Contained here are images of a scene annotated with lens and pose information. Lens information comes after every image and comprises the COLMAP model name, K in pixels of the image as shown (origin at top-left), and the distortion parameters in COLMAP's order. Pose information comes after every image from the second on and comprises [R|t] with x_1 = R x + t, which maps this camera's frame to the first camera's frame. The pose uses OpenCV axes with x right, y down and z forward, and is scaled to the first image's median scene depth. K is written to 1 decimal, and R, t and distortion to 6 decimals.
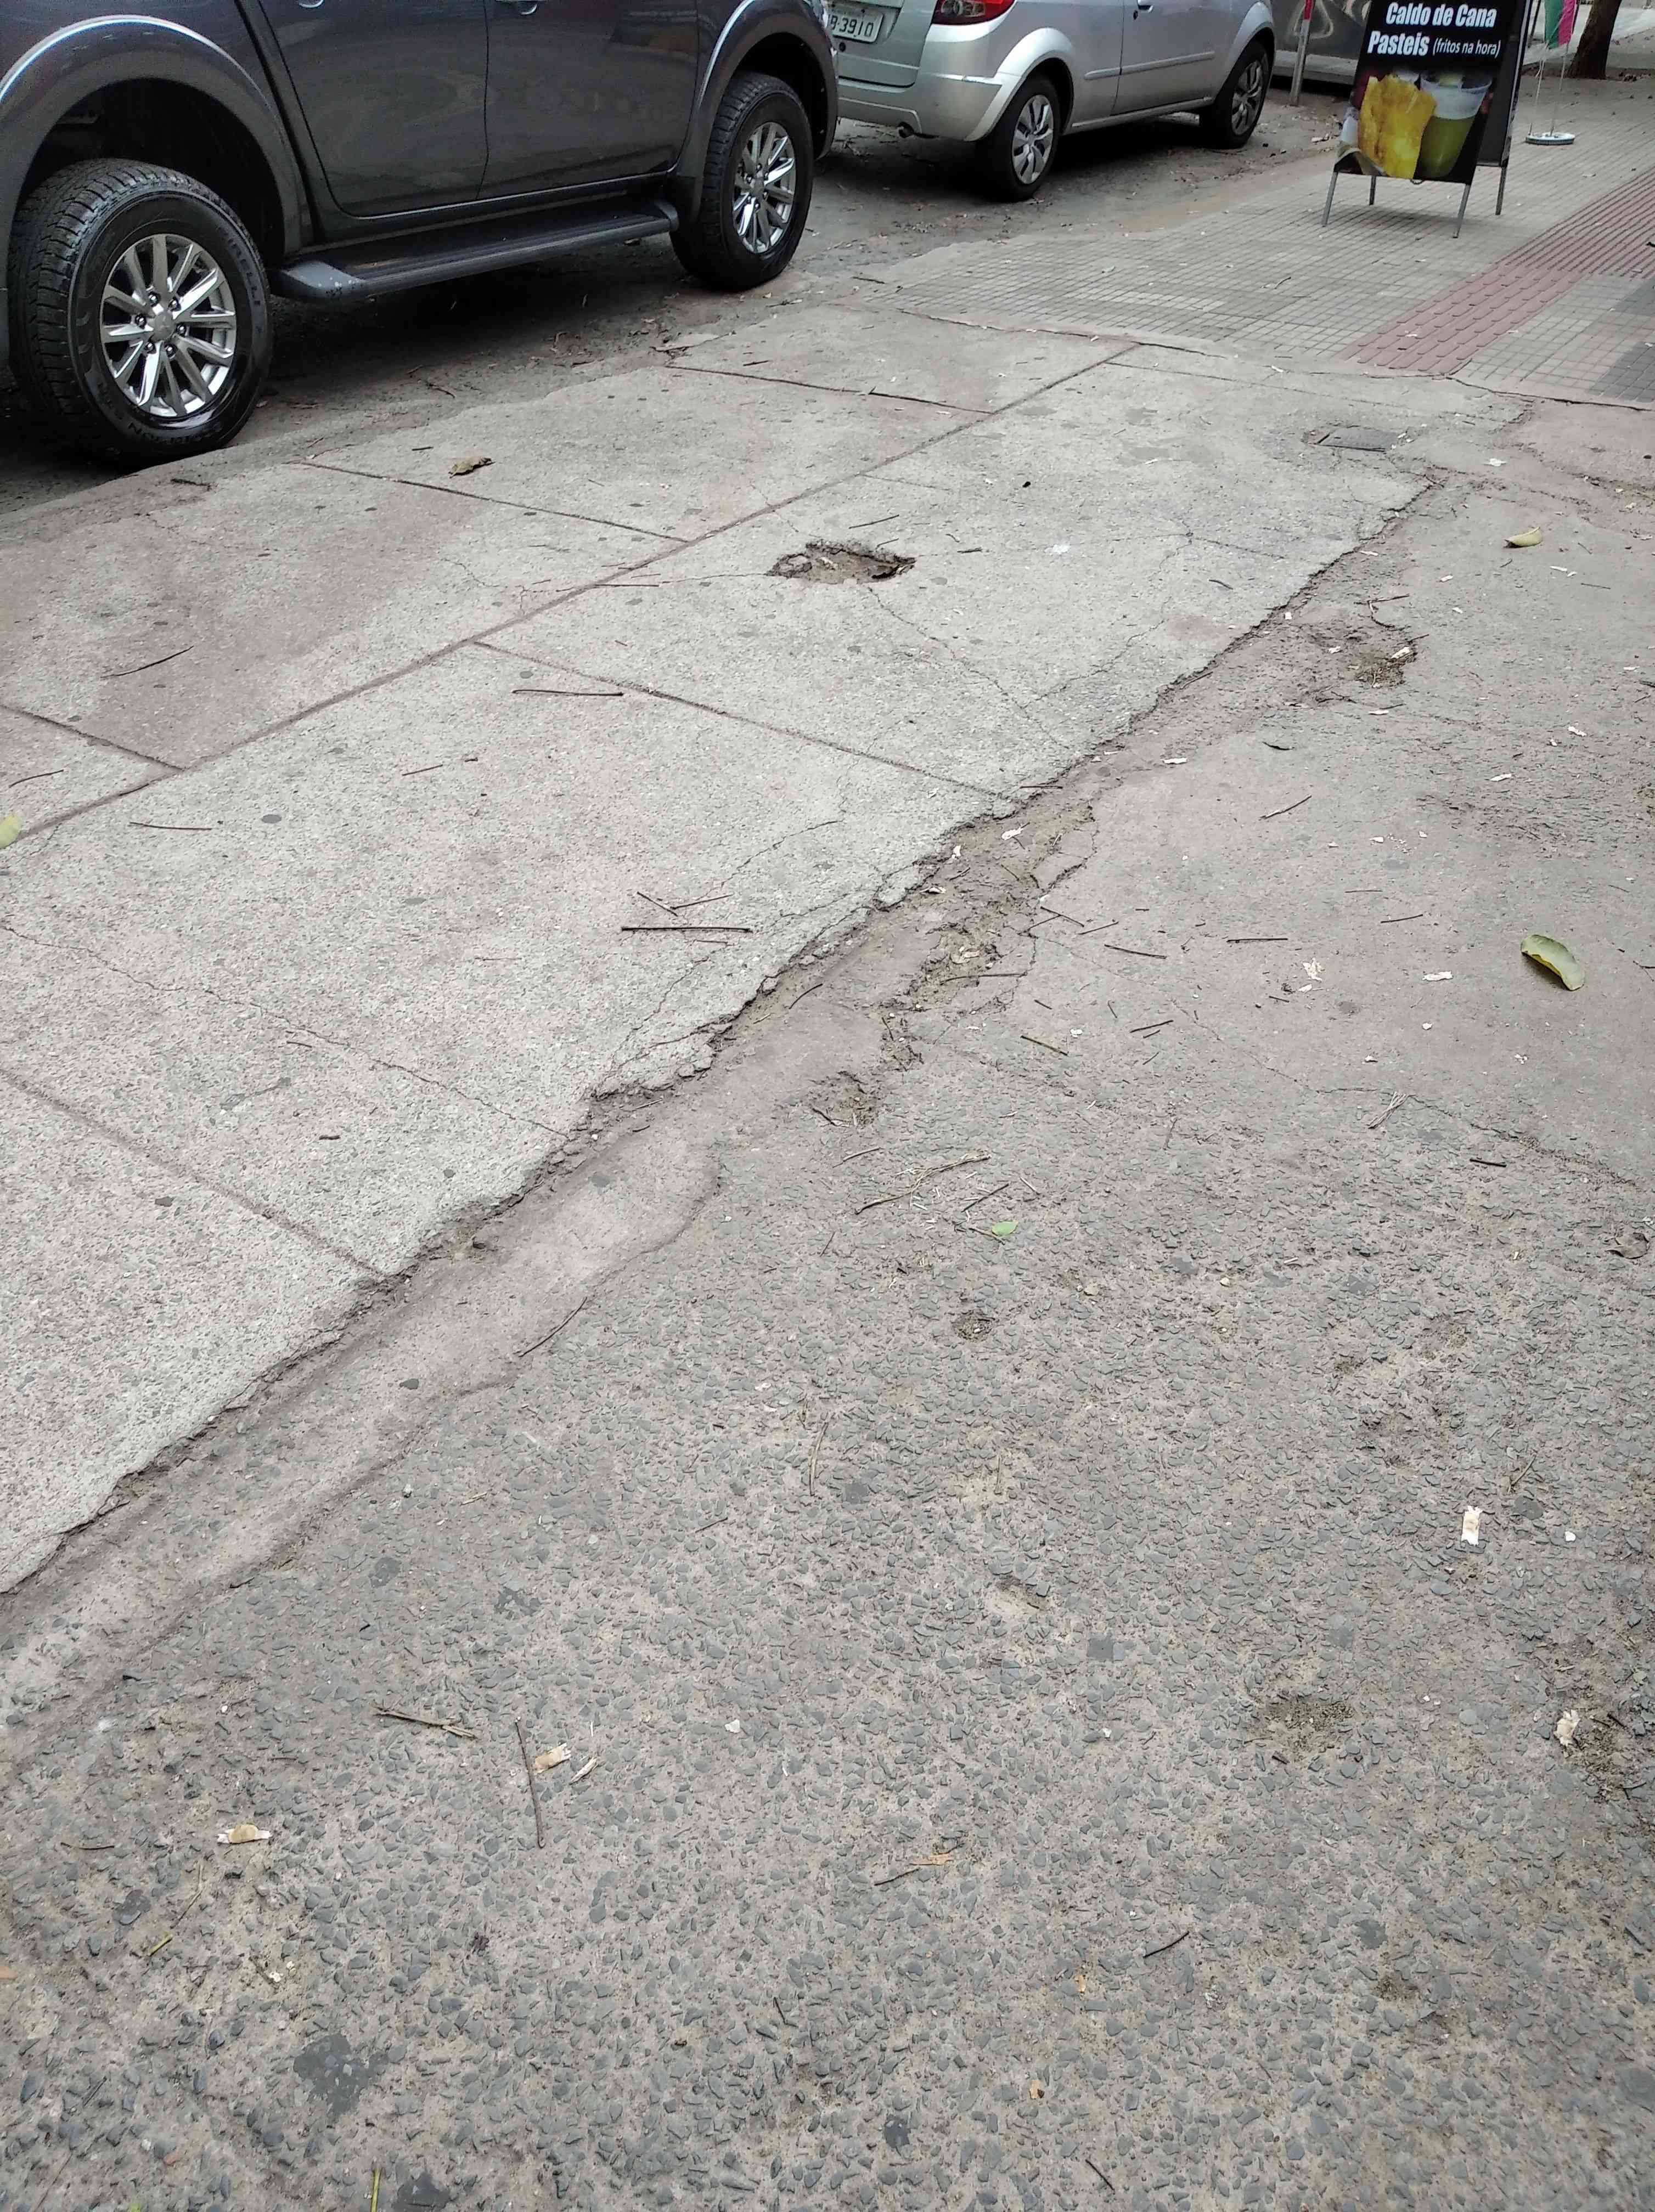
lens RADIAL K [[1681.6, 0, 824.5], [0, 1681.6, 1137.5], [0, 0, 1]] dist [0.098789, -0.197823]
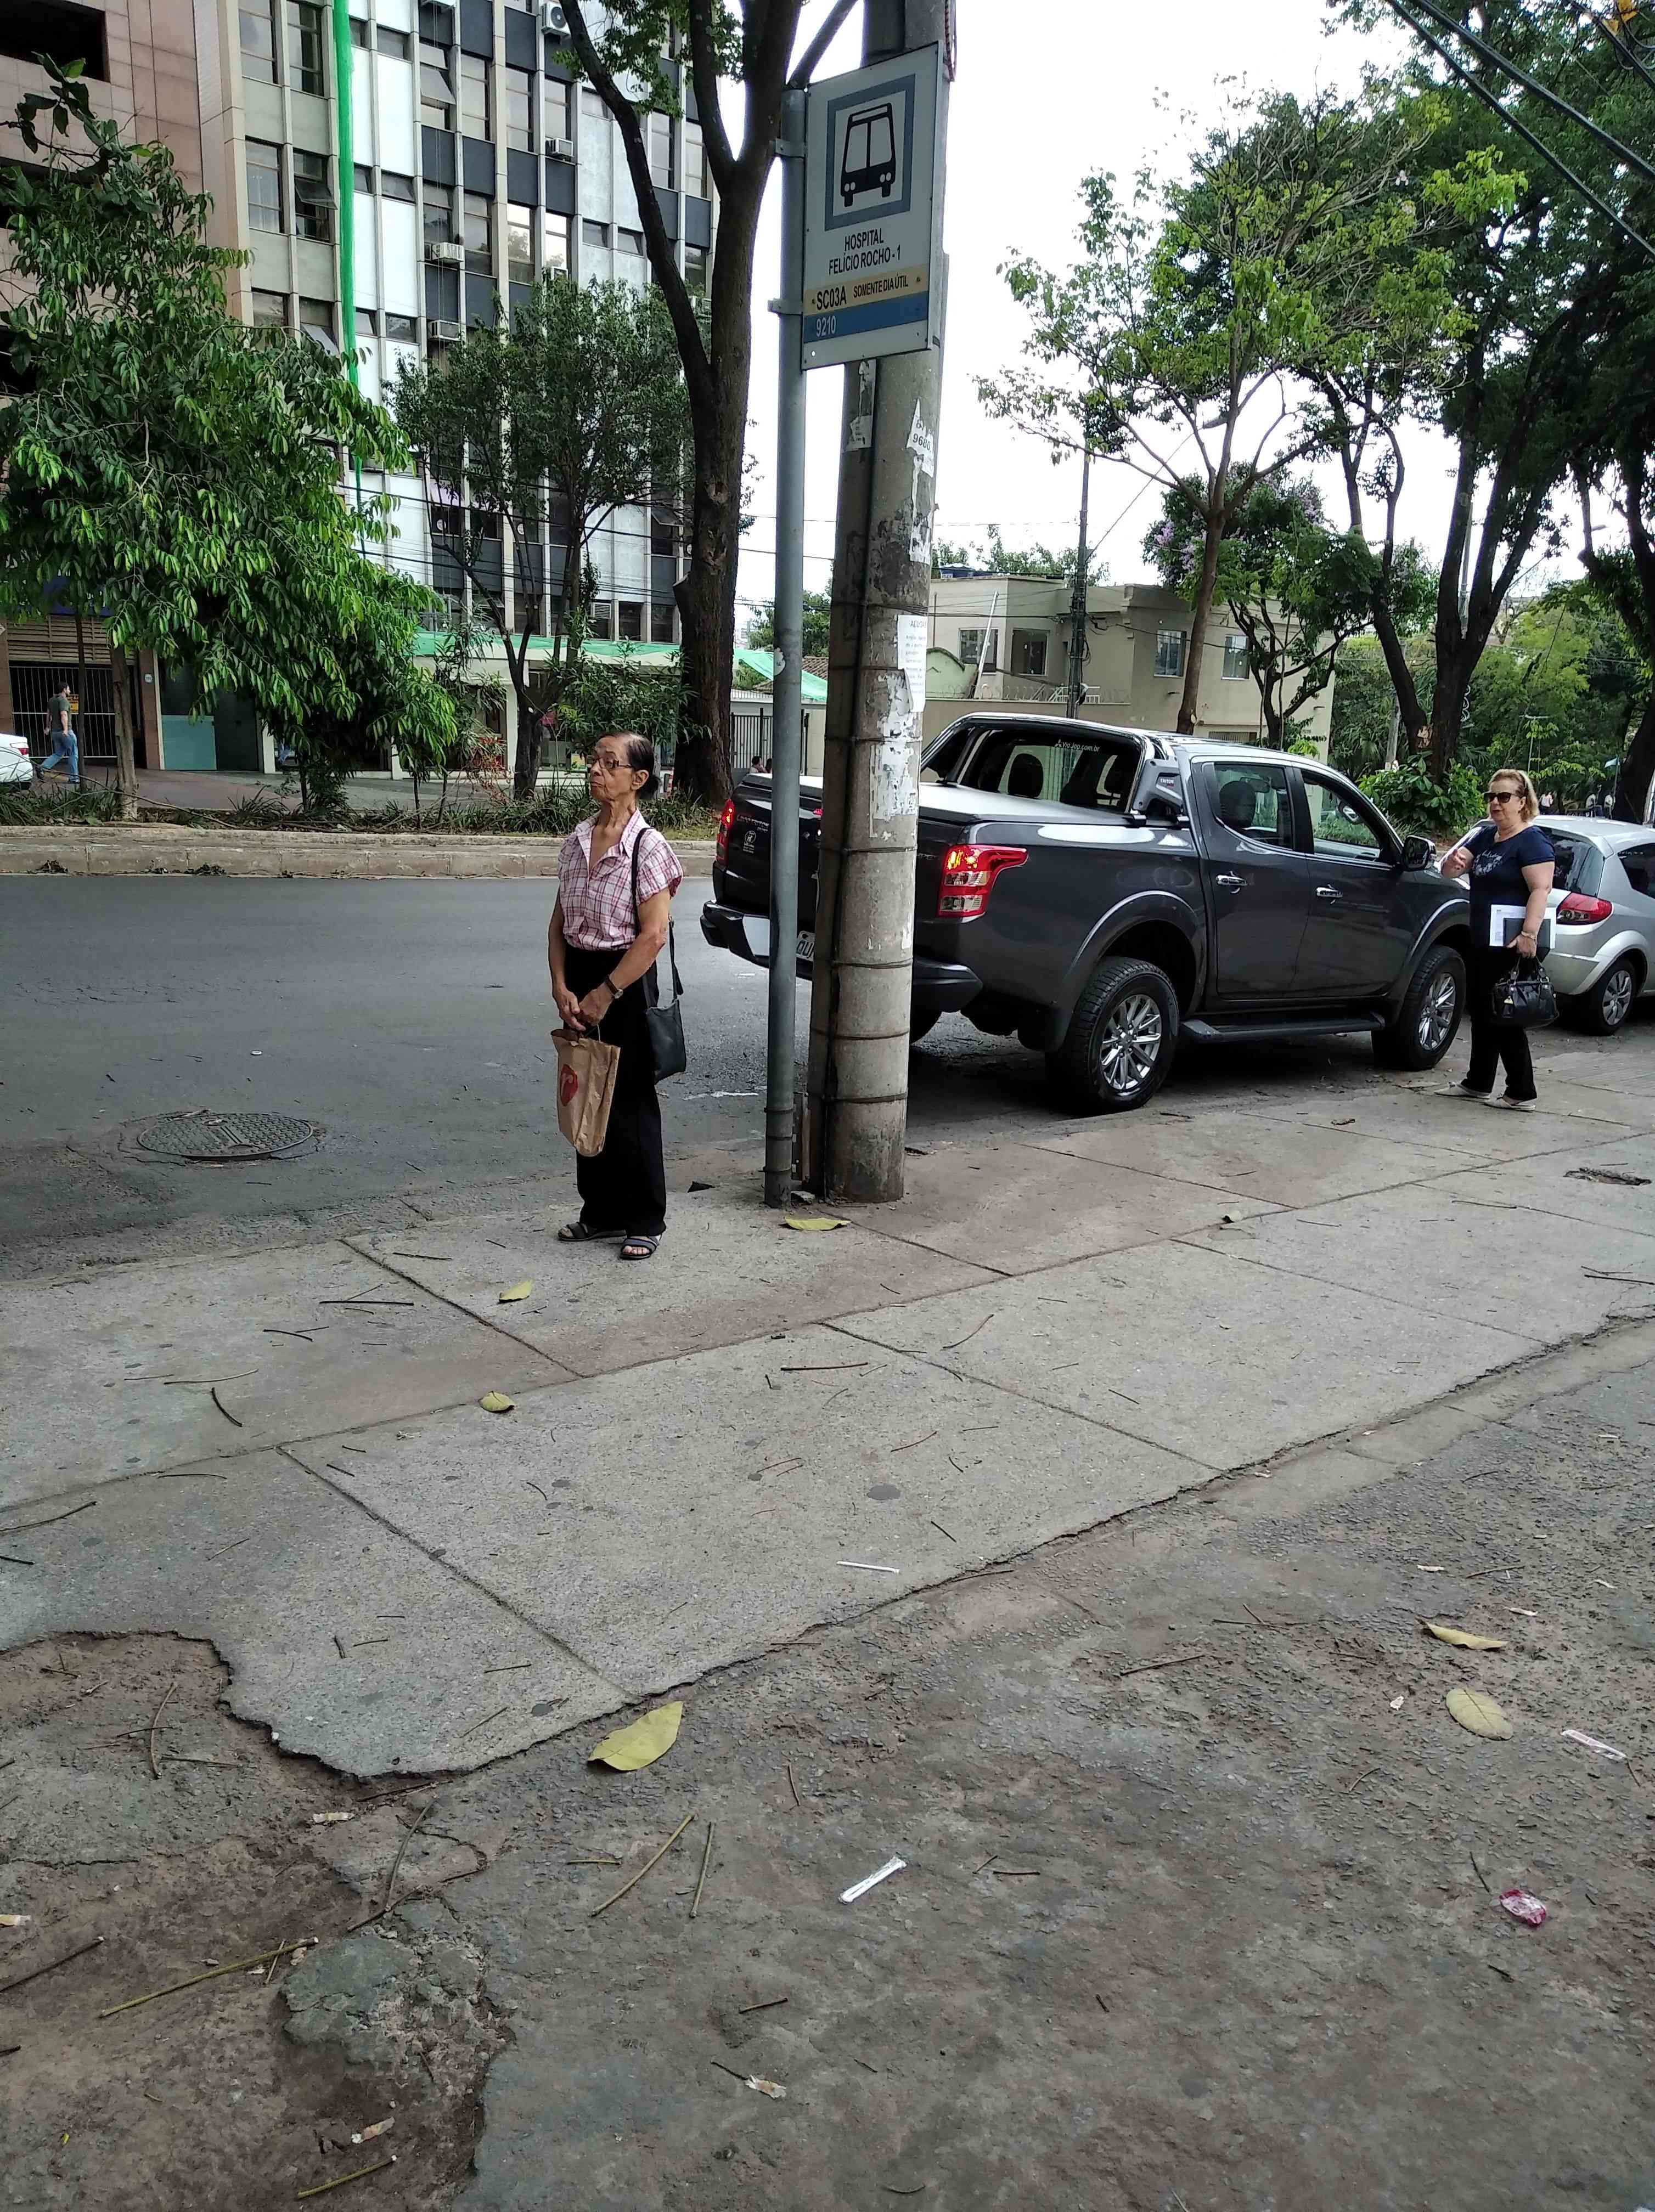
lens RADIAL K [[1681.6, 0, 824.5], [0, 1681.6, 1137.5], [0, 0, 1]] dist [0.098789, -0.197823]
pose [[0.965702, 0.099797, -0.239710, -0.406305], [-0.193472, 0.892269, -0.407952, 0.576452], [0.173173, 0.440337, 0.880973, -0.818644]]
